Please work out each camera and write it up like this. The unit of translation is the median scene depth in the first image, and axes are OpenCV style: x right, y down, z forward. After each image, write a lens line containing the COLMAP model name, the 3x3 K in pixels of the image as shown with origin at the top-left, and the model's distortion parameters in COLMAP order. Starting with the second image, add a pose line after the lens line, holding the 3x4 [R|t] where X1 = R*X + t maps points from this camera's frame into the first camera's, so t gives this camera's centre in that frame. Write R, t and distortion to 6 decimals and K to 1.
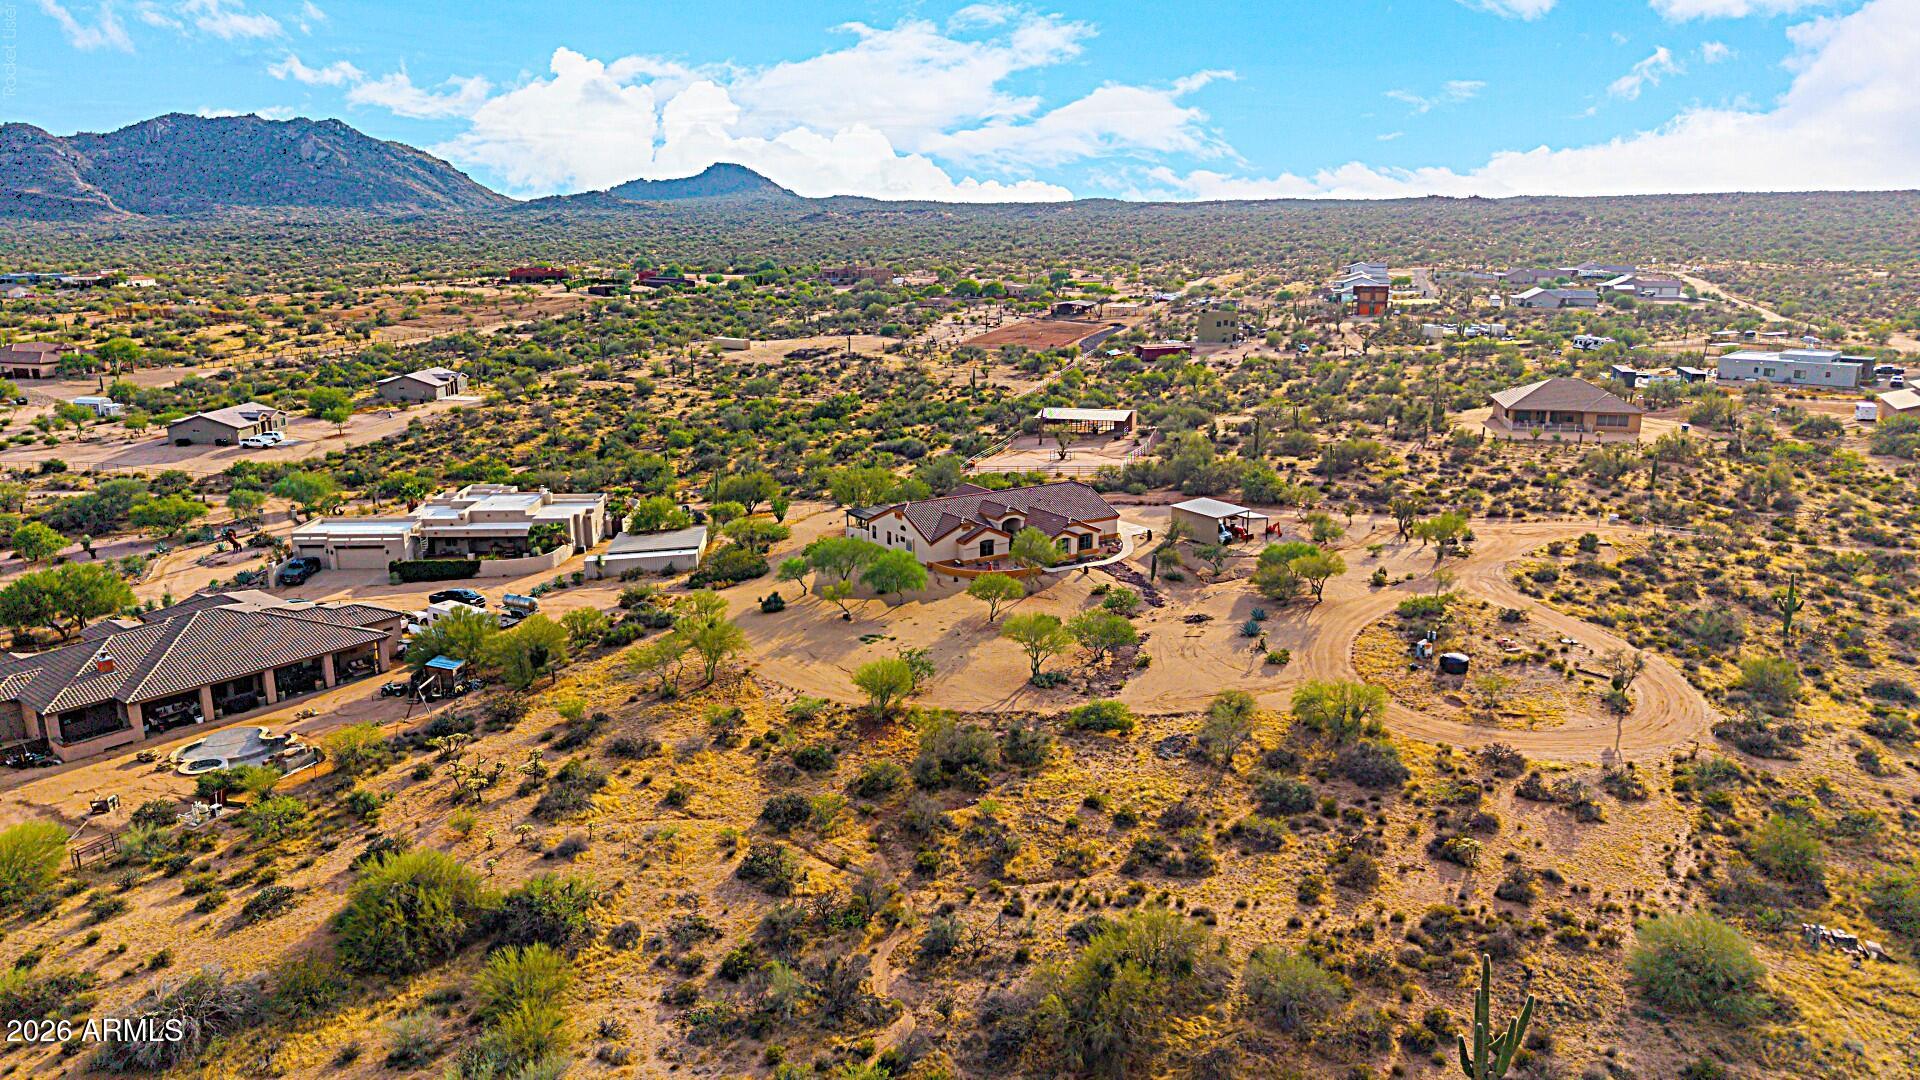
lens RADIAL K [[1284.7, 0, 954.7], [0, 1284.7, 530.8], [0, 0, 1]] dist [0.029001, -0.027988]
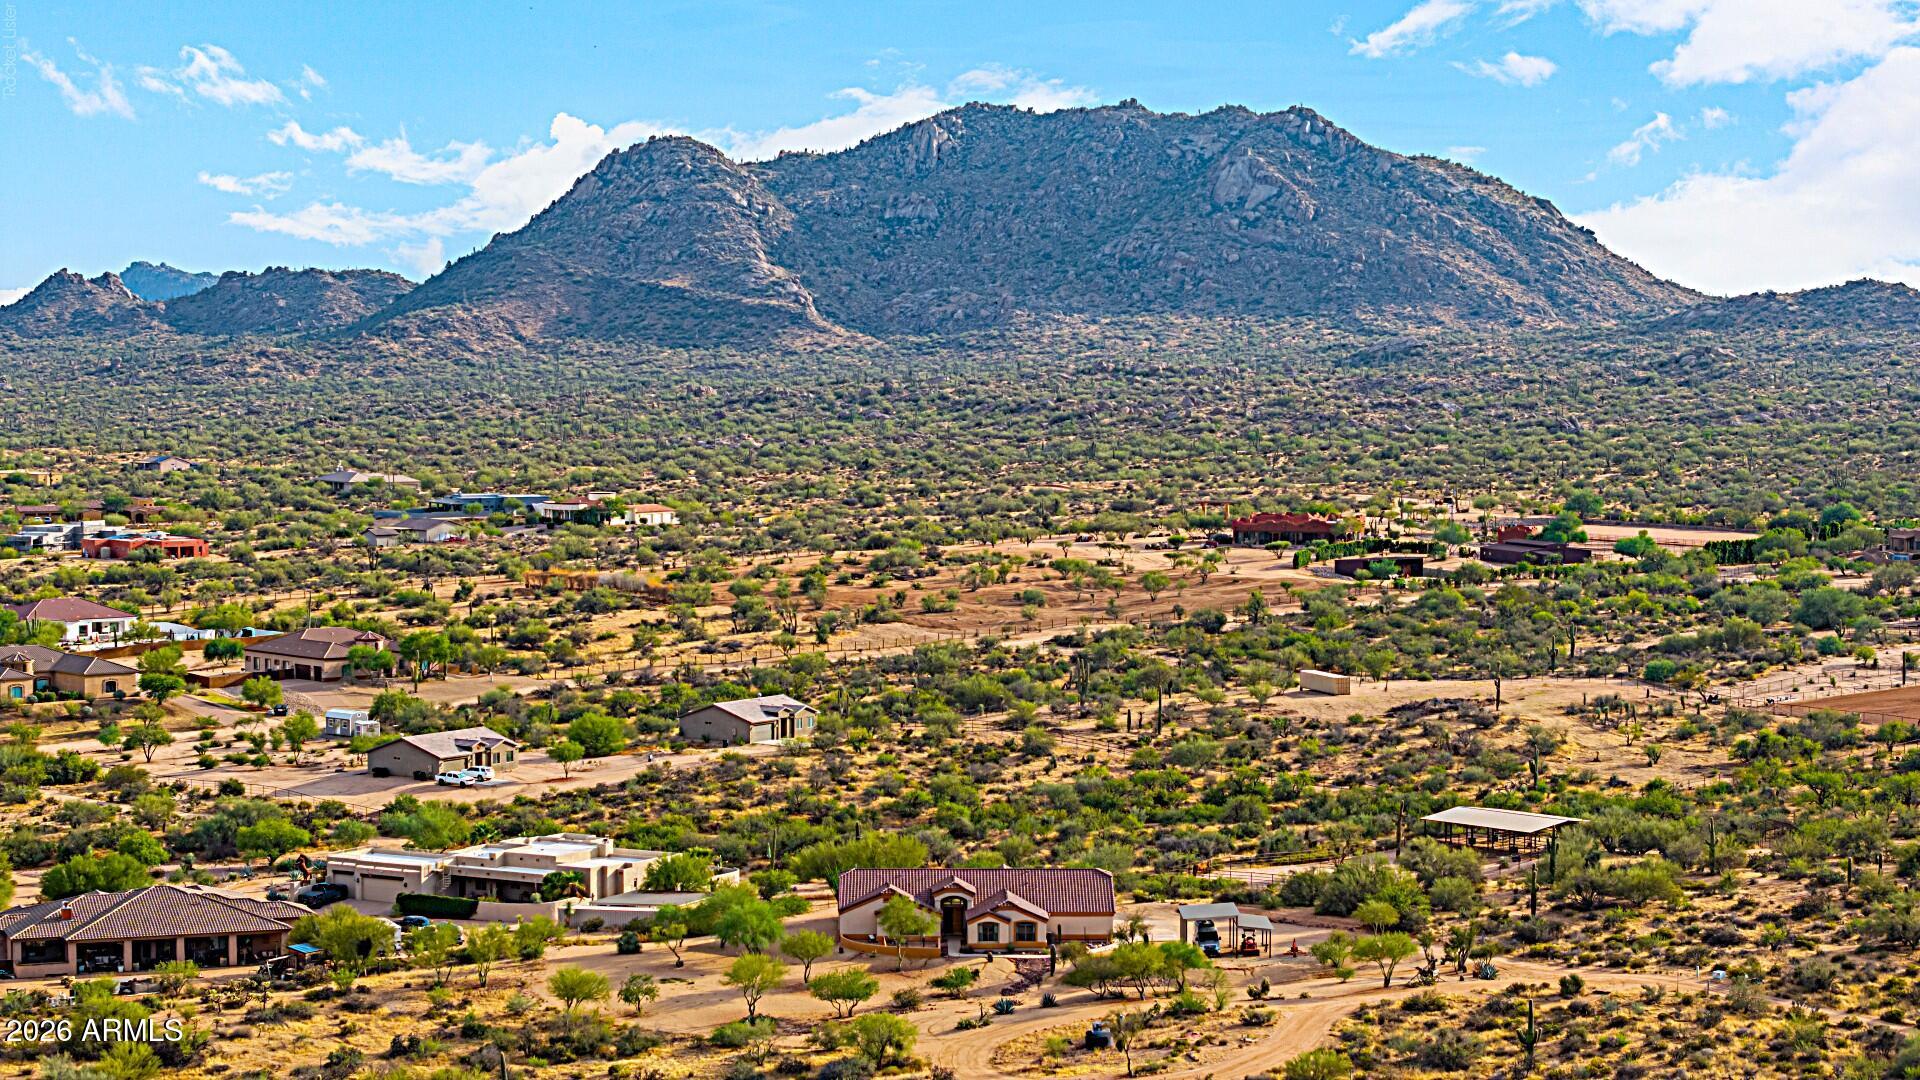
lens RADIAL K [[3896.2, 0, 960.1], [0, 3896.2, 541.1], [0, 0, 1]] dist [0.013675, 0.000000]
pose [[0.850487, 0.035102, -0.524823, 0.661767], [-0.127905, 0.981623, -0.141620, 0.058741], [0.510208, 0.187574, 0.839348, -0.573866]]
